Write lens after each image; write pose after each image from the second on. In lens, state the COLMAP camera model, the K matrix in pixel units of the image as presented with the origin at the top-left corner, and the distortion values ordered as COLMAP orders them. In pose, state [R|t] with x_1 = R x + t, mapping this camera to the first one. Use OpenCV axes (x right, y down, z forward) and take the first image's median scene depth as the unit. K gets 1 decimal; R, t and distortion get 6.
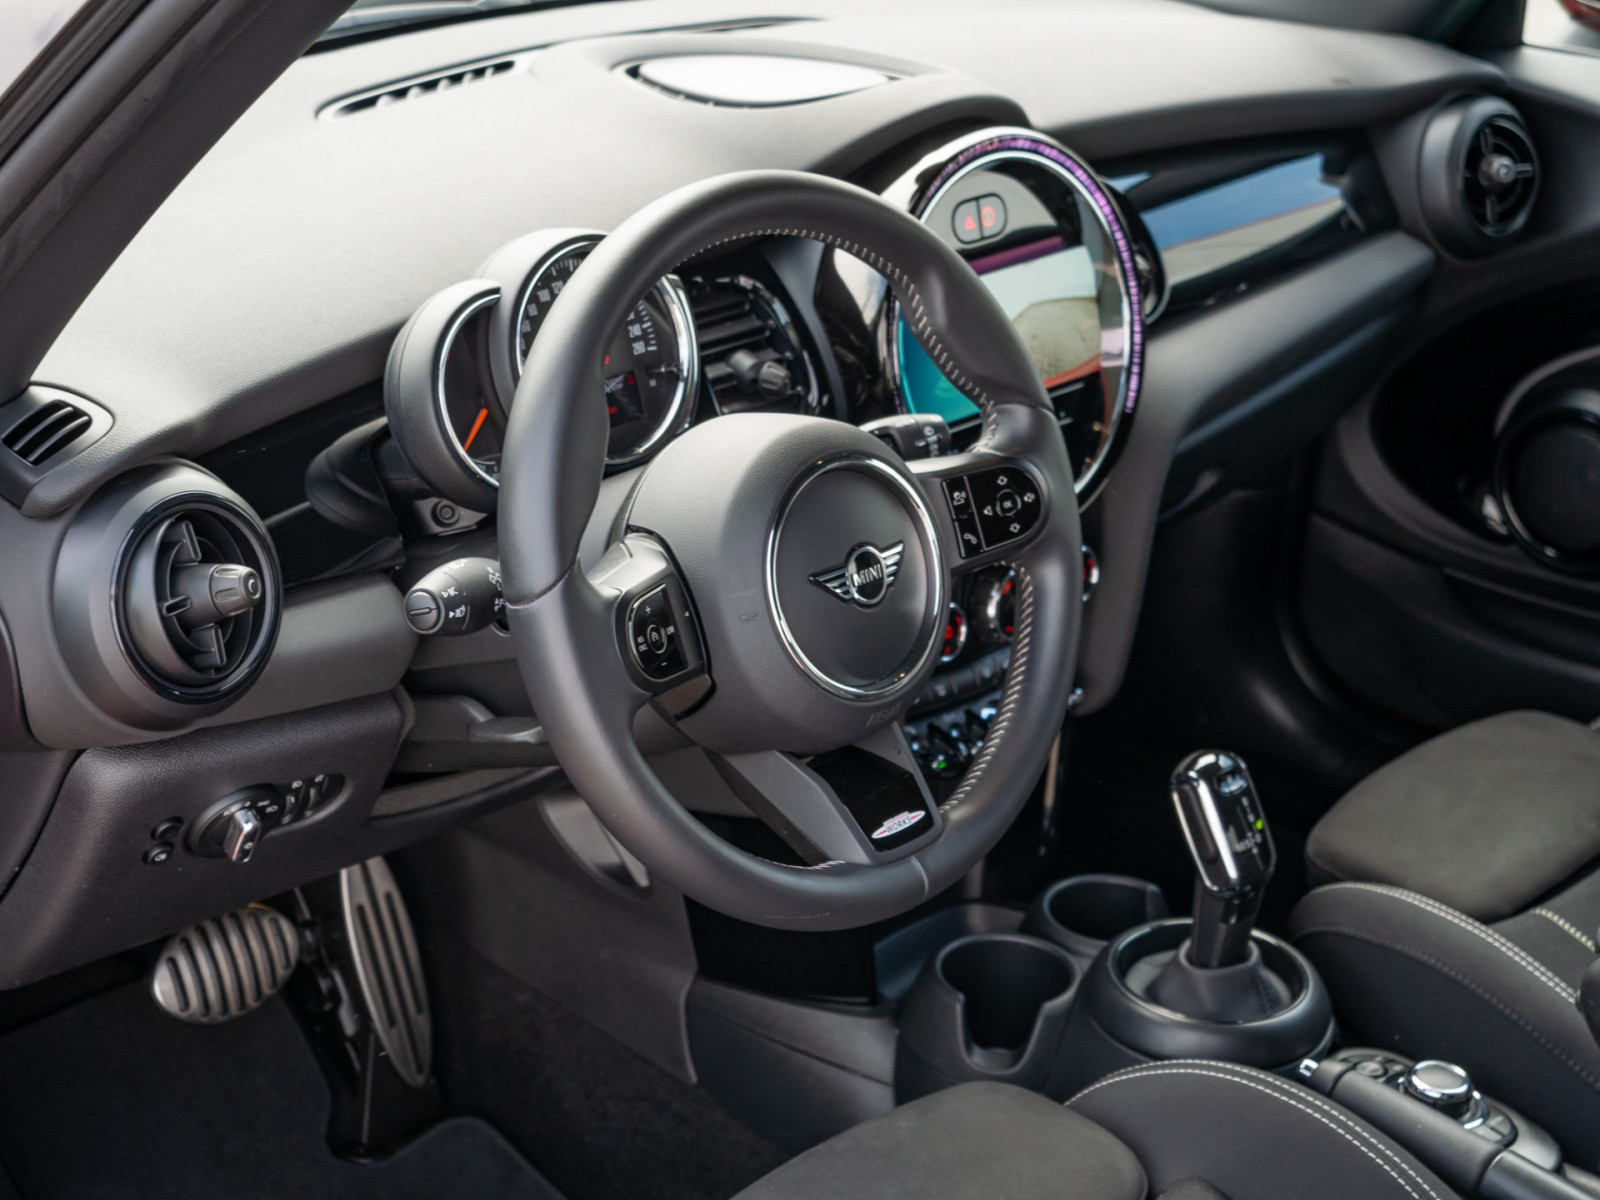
lens RADIAL K [[2834.4, 0, 781.4], [0, 2834.4, 637.1], [0, 0, 1]] dist [-0.007704, 0.000000]
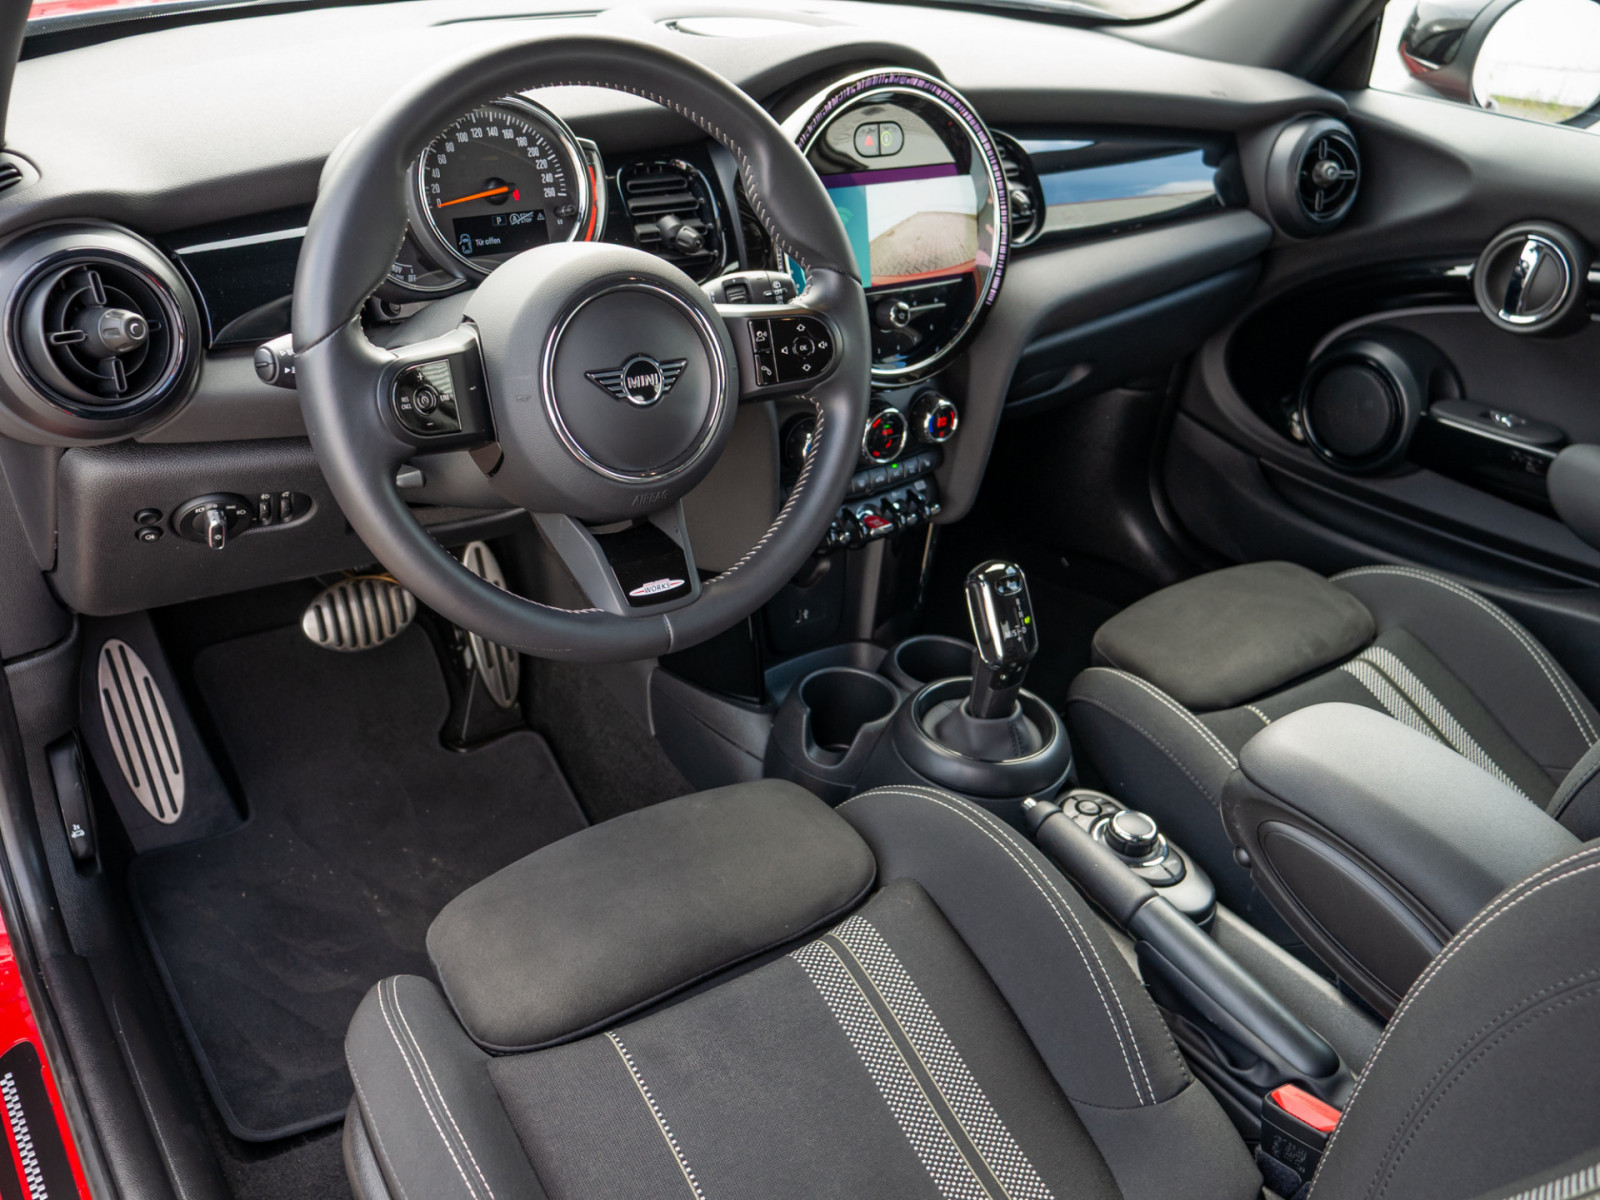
lens RADIAL K [[1377.2, 0, 804.0], [0, 1377.2, 615.8], [0, 0, 1]] dist [-0.008563, 0.004496]
pose [[0.979825, 0.137136, -0.145385, 0.154542], [-0.120148, 0.985496, 0.119839, -0.001203], [0.159710, -0.099953, 0.982091, 0.331508]]
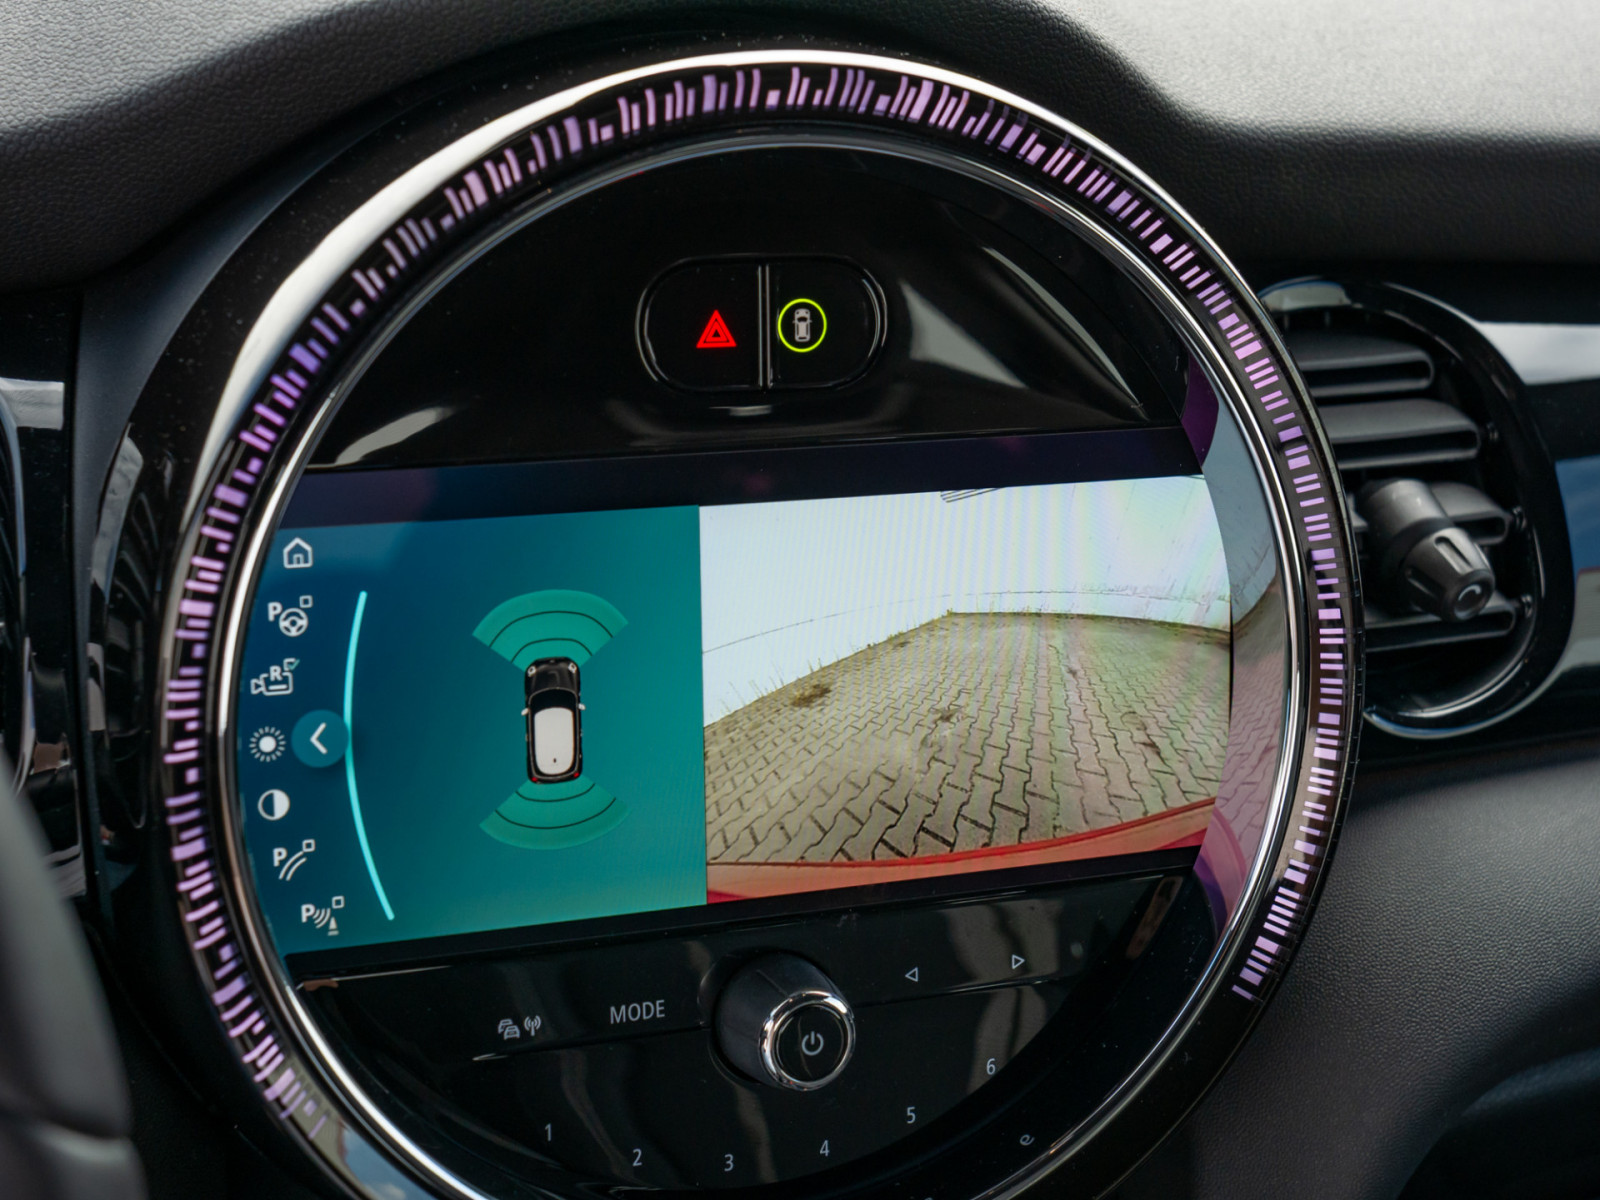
lens RADIAL K [[2834.4, 0, 806.0], [0, 2834.4, 593.4], [0, 0, 1]] dist [-0.007704, 0.000000]
pose [[0.901431, 0.196273, -0.385875, 0.196776], [-0.216731, 0.976182, -0.009771, -0.112278], [0.374766, 0.092439, 0.922500, 0.687814]]
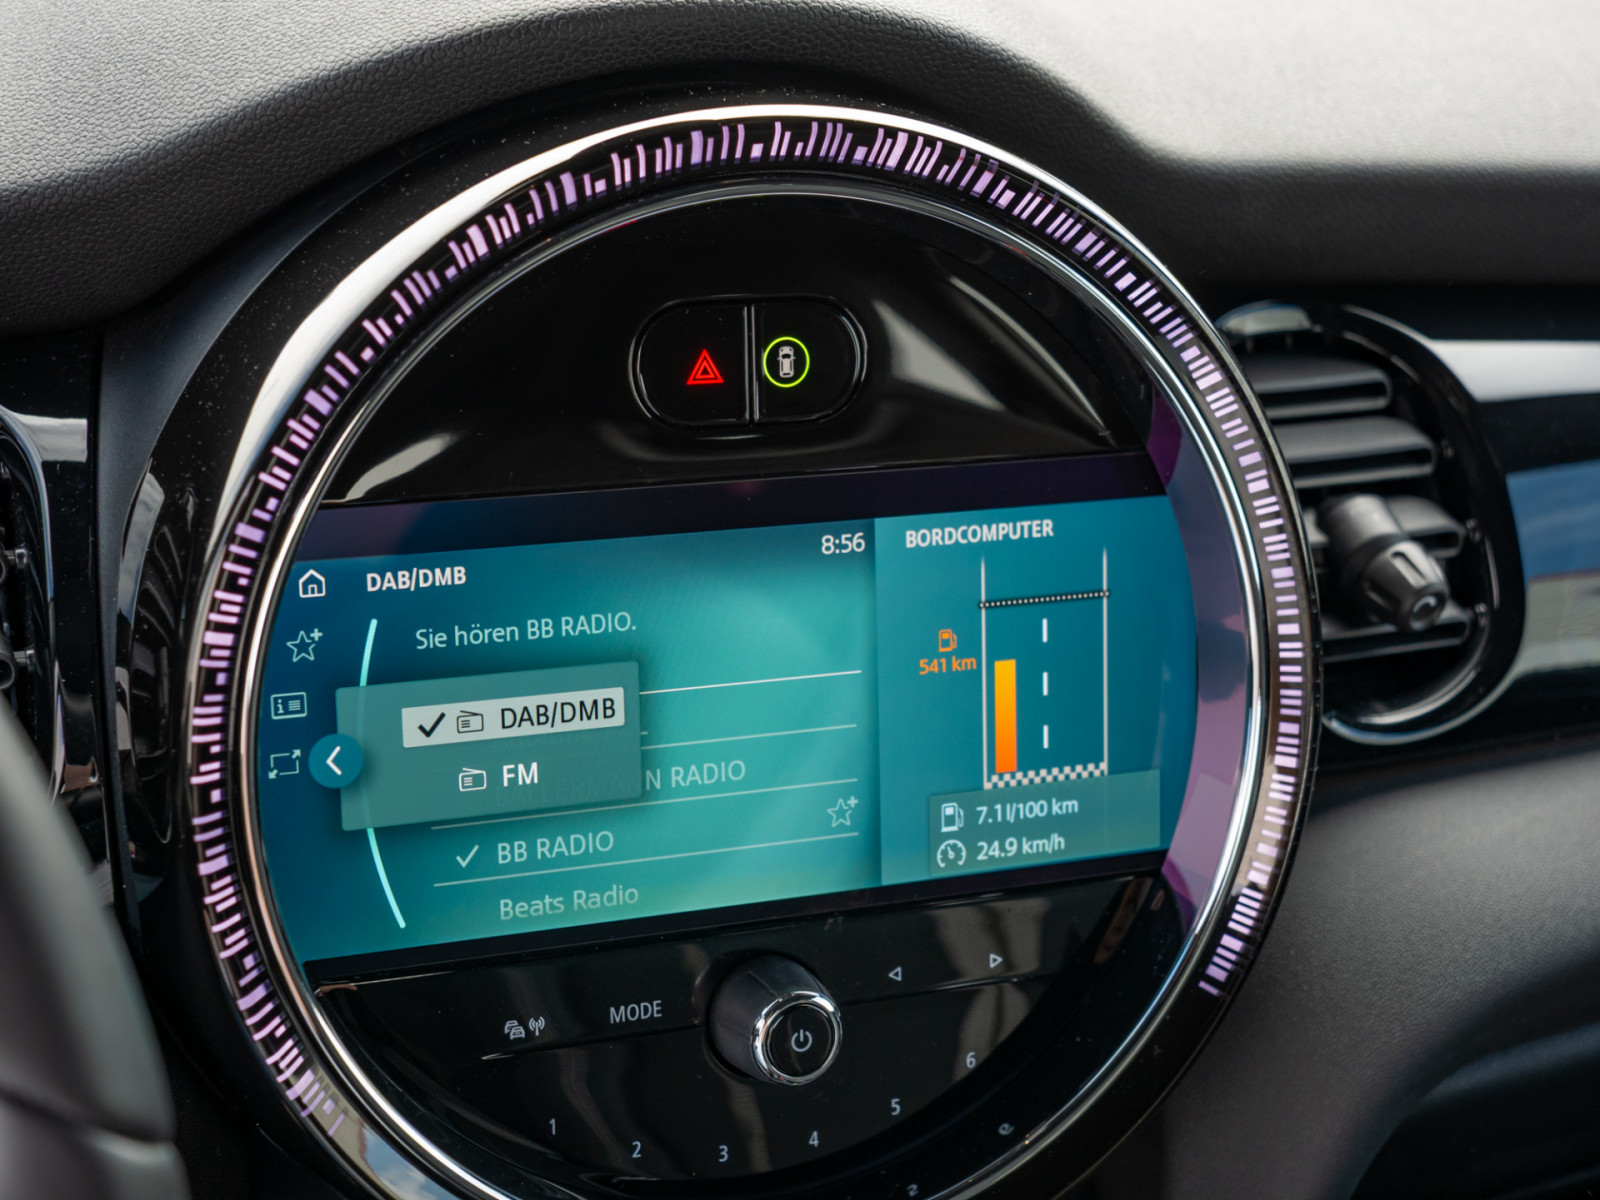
lens RADIAL K [[2834.4, 0, 794.5], [0, 2834.4, 598.5], [0, 0, 1]] dist [-0.007704, 0.000000]
pose [[0.903068, 0.192365, -0.384011, 0.202853], [-0.208745, 0.977970, -0.000999, -0.117005], [0.375359, 0.081063, 0.923328, 0.671208]]
